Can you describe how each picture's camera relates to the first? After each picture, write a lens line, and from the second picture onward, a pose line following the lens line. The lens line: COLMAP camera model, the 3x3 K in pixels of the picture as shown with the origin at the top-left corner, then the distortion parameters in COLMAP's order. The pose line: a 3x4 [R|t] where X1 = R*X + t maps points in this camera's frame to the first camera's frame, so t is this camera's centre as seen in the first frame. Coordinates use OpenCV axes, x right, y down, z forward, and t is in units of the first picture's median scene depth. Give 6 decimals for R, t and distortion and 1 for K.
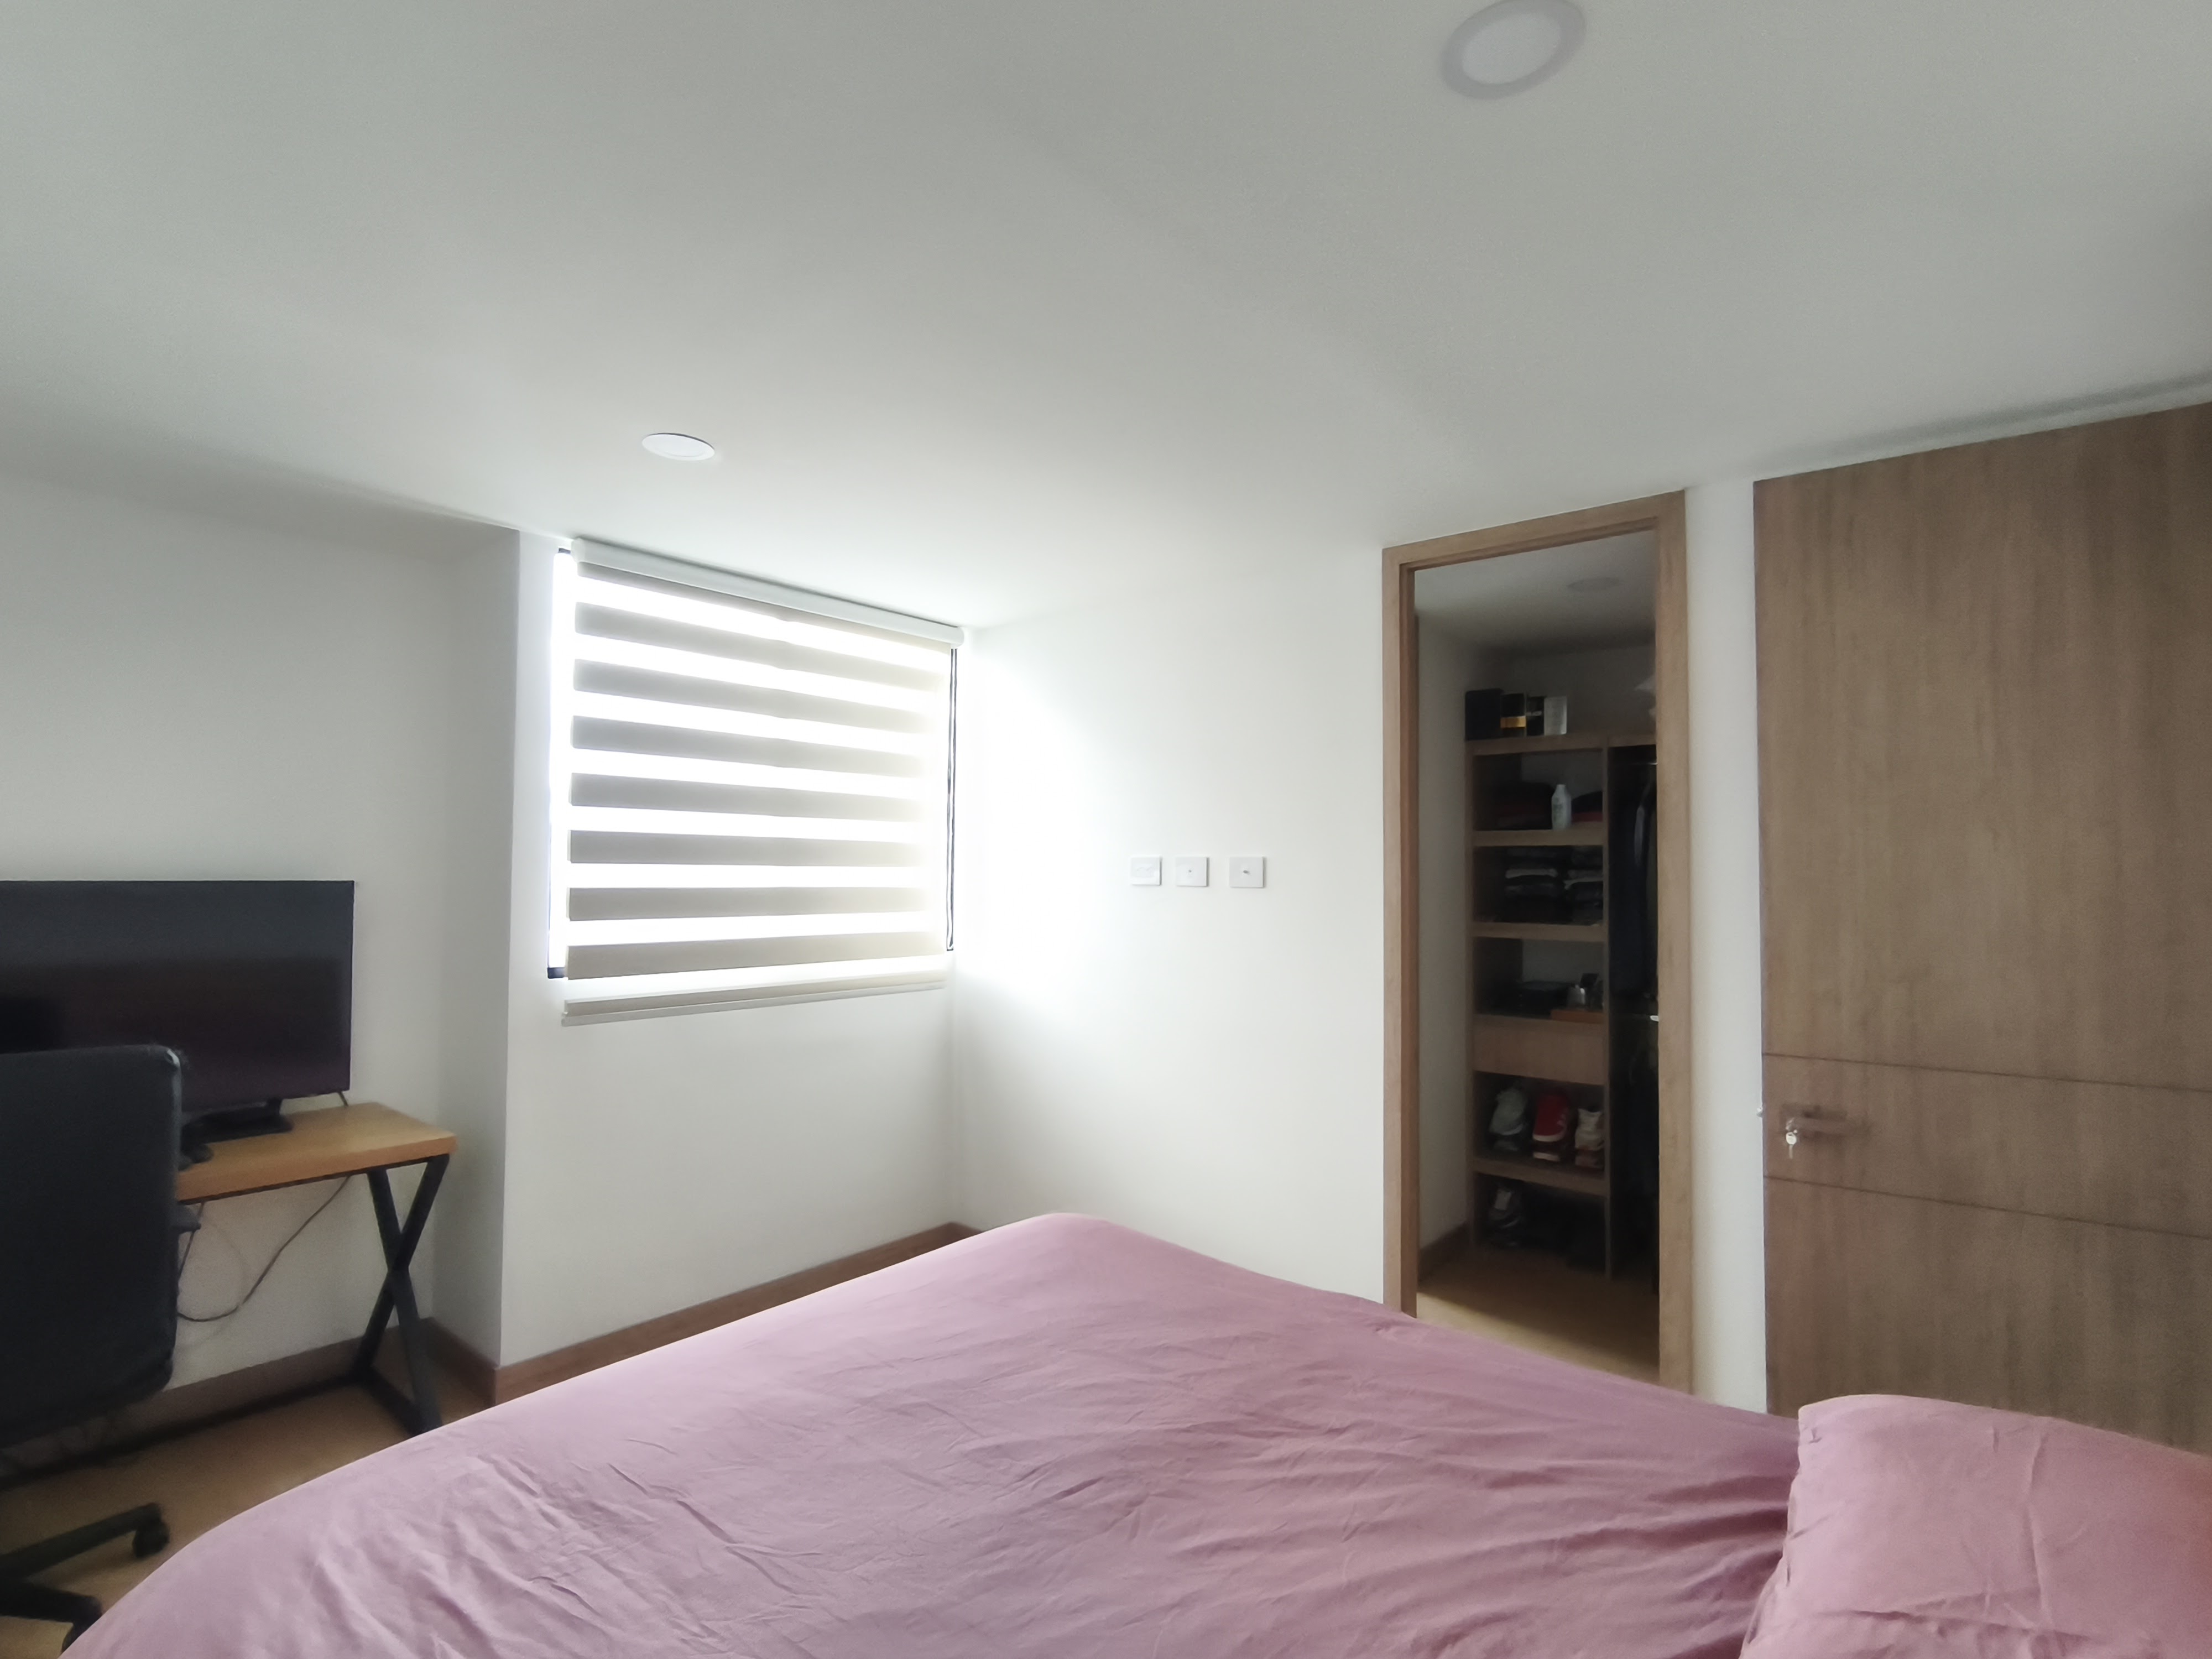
lens RADIAL K [[1065.8, 0, 1103.8], [0, 1065.8, 842.0], [0, 0, 1]] dist [-0.000526, -0.000419]
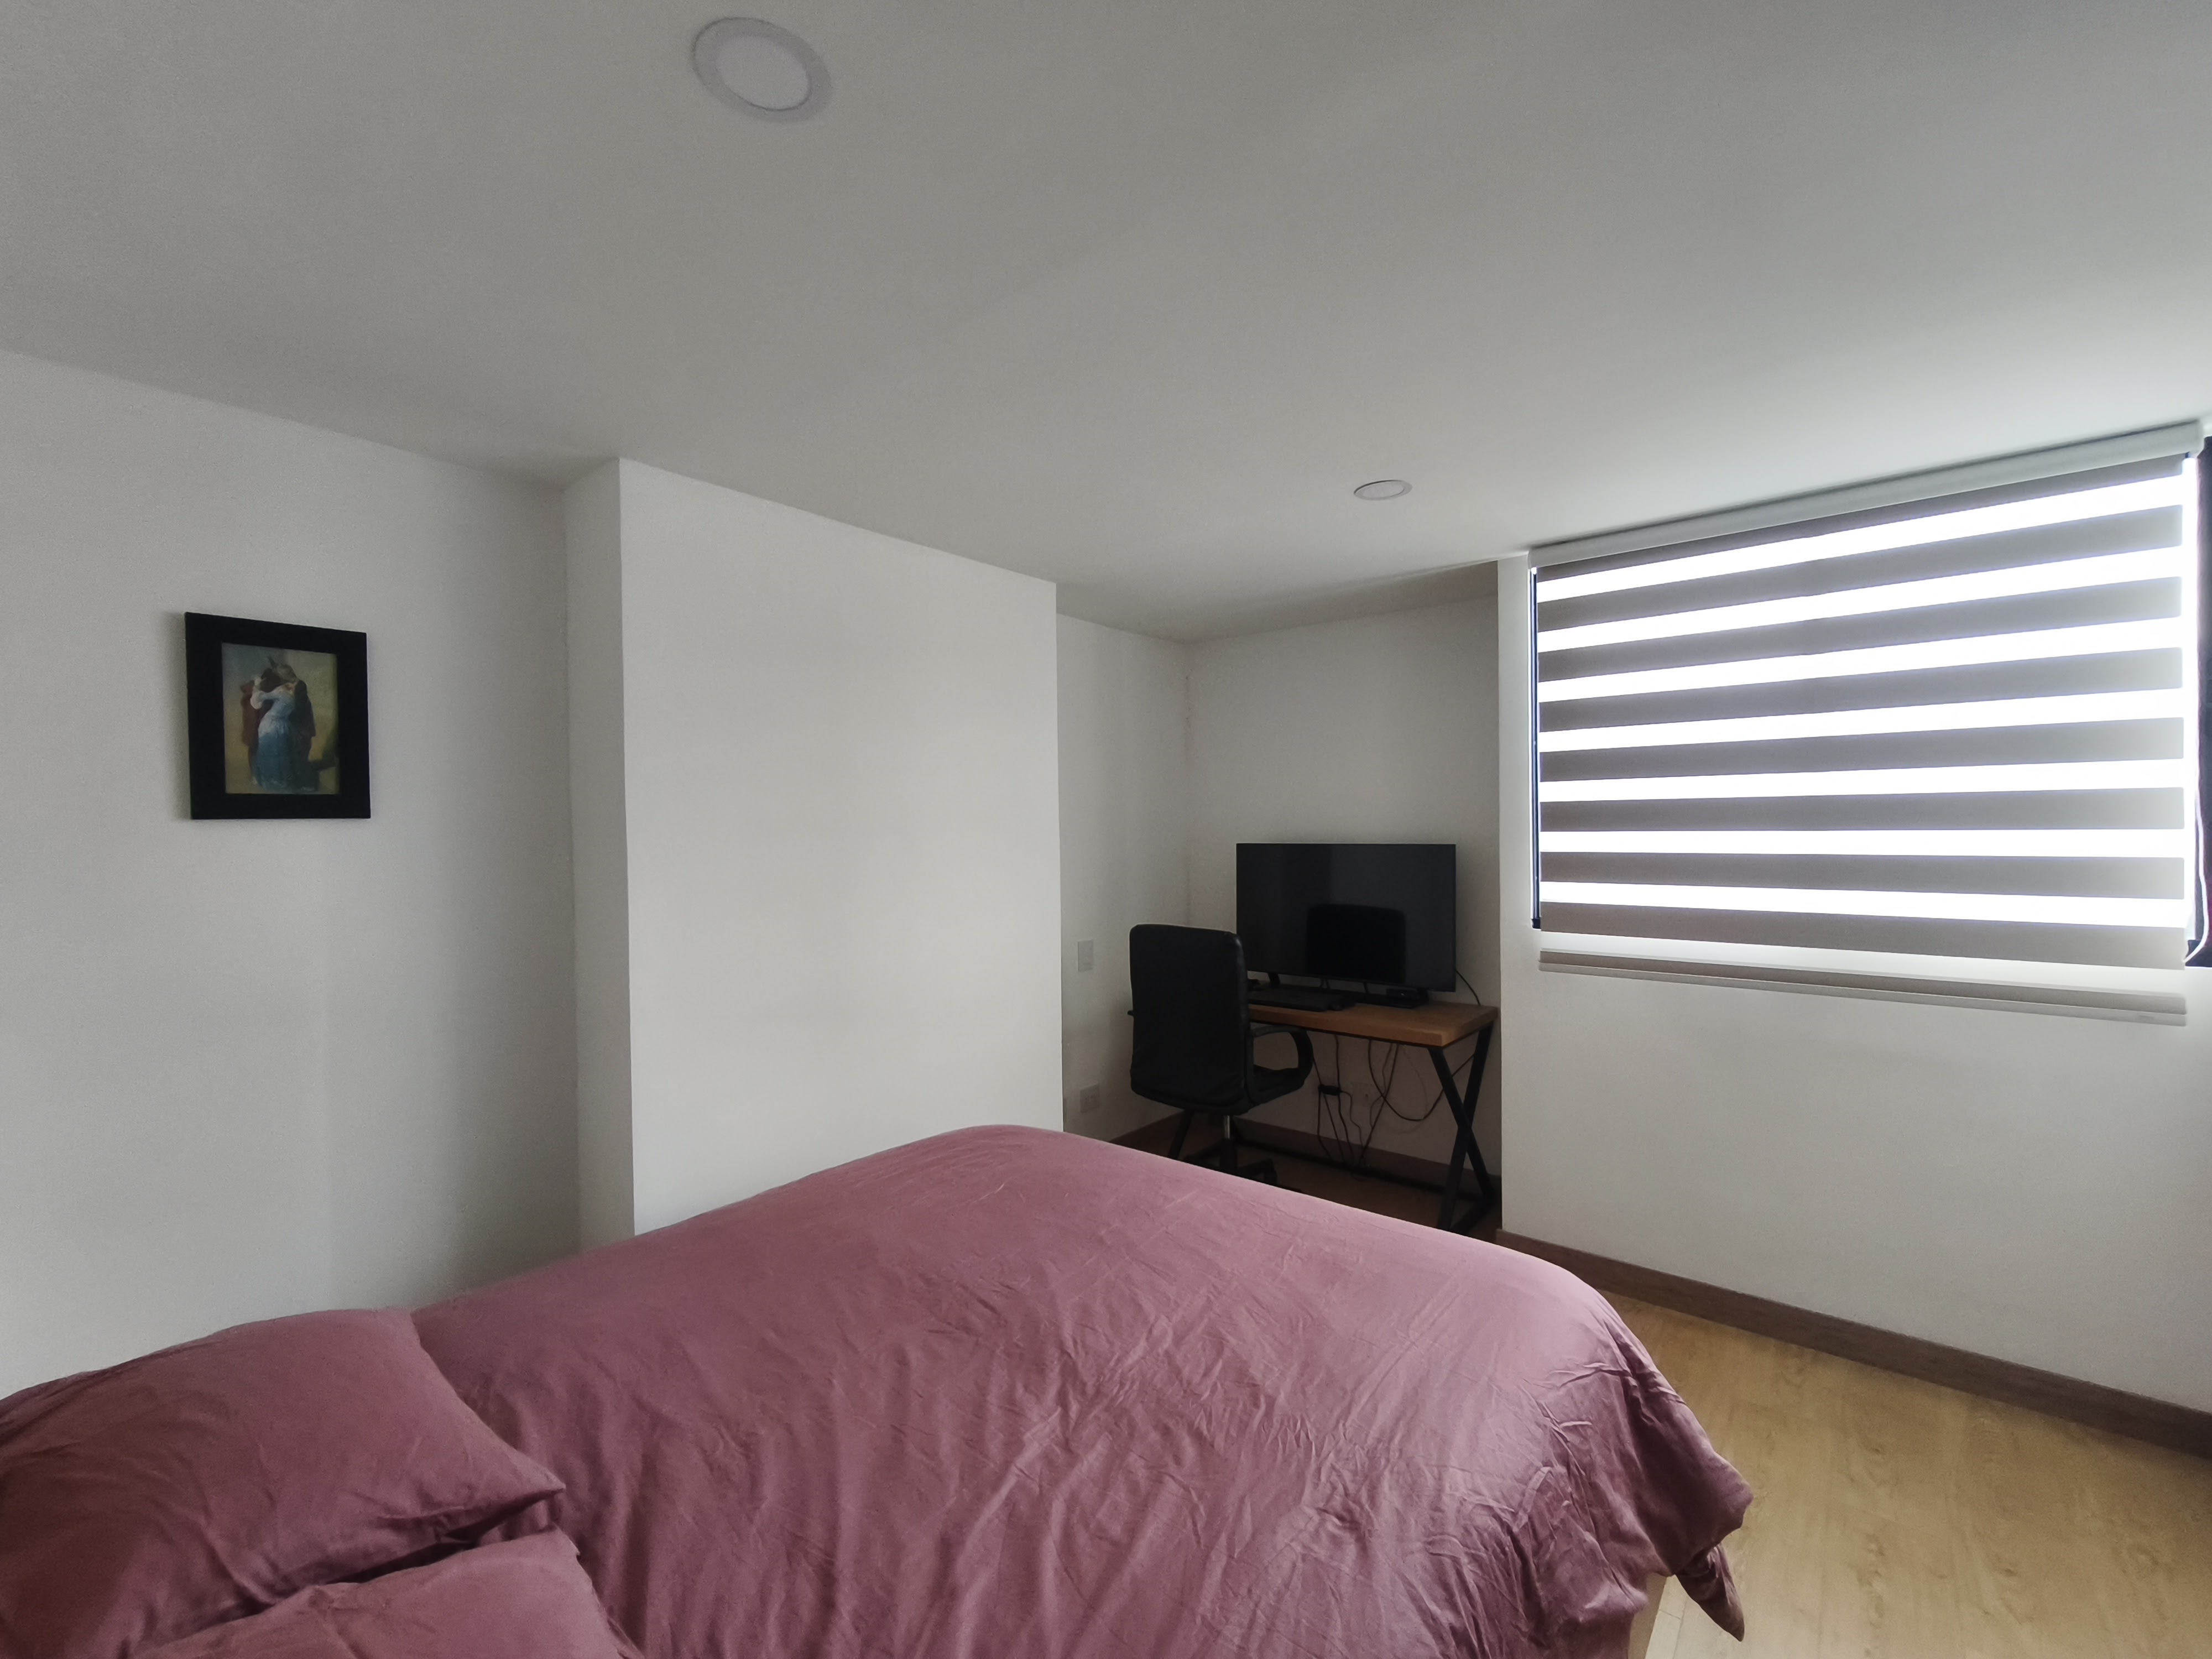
lens RADIAL K [[931.8, 0, 1103.2], [0, 931.8, 833.5], [0, 0, 1]] dist [0.010625, -0.000423]
pose [[-0.004750, 0.000100, -0.999989, 1.003323], [0.045235, 0.998976, -0.000115, 0.001230], [0.998965, -0.045235, -0.004750, 0.999702]]
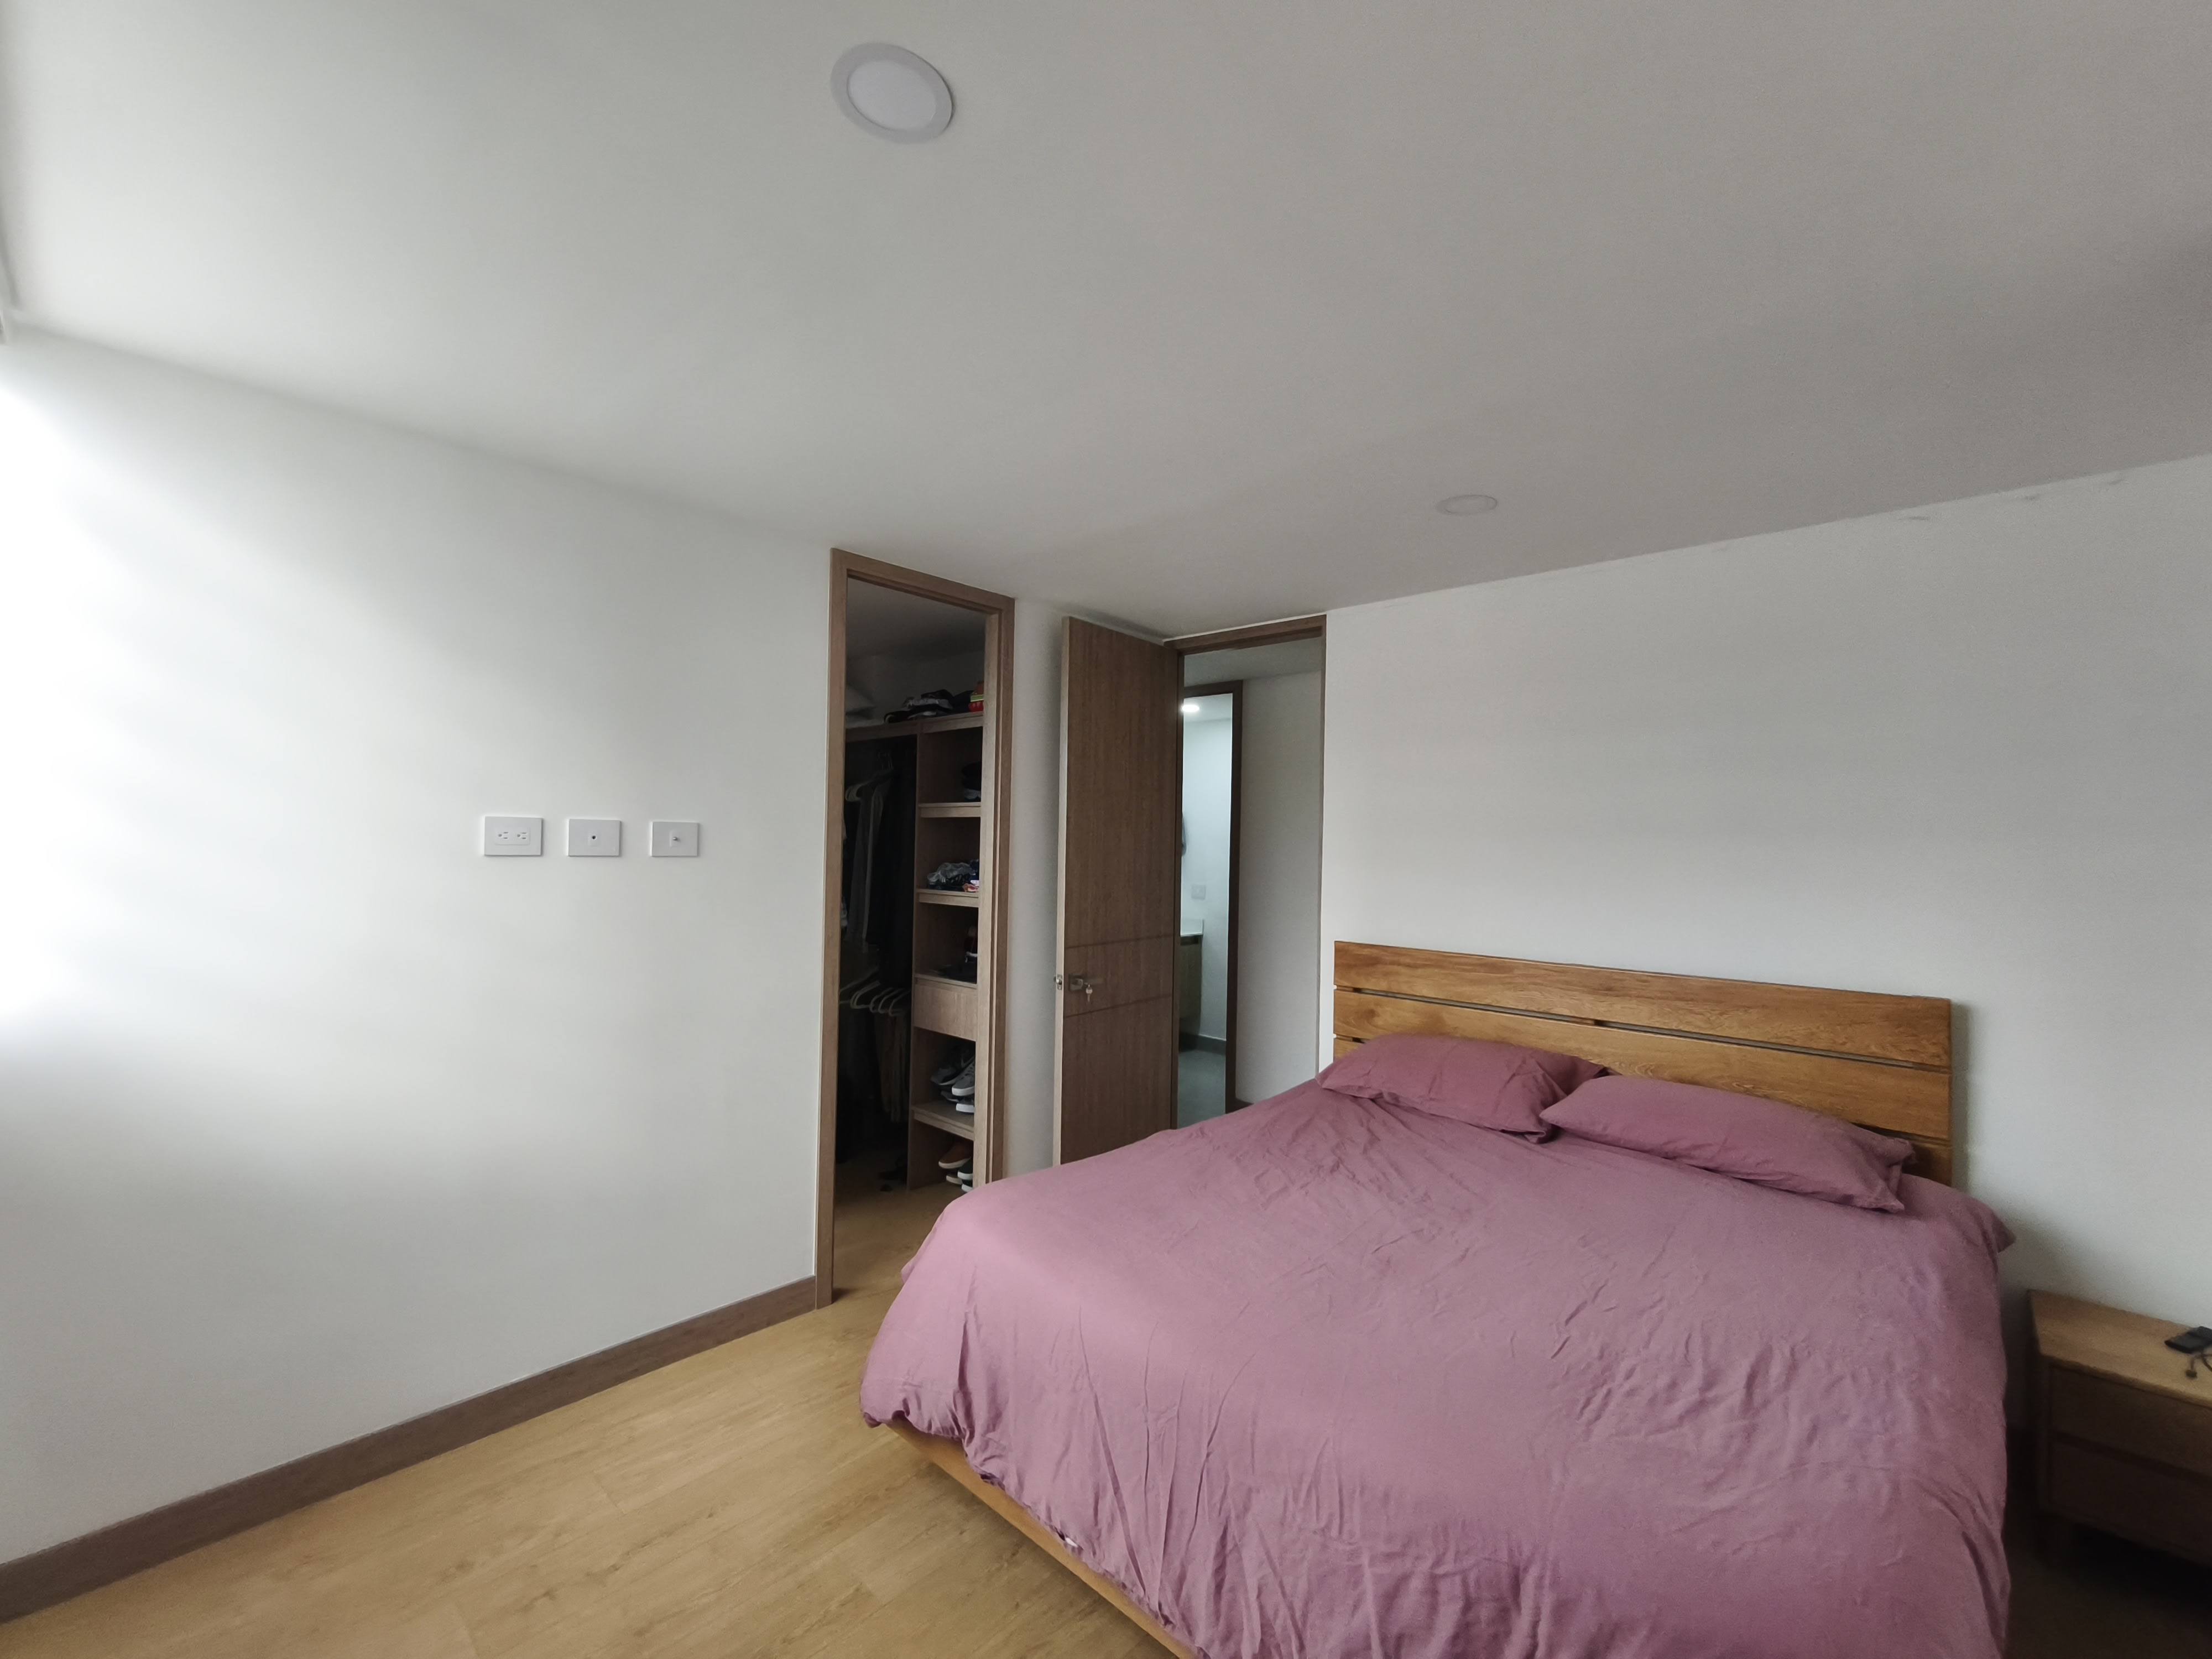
lens RADIAL K [[931.8, 0, 1103.2], [0, 931.8, 833.5], [0, 0, 1]] dist [0.010625, -0.000423]
pose [[0.069427, 0.003336, 0.997581, -1.325937], [-0.047854, 0.998854, -0.000010, 0.013106], [-0.996439, -0.047737, 0.069507, 1.242777]]
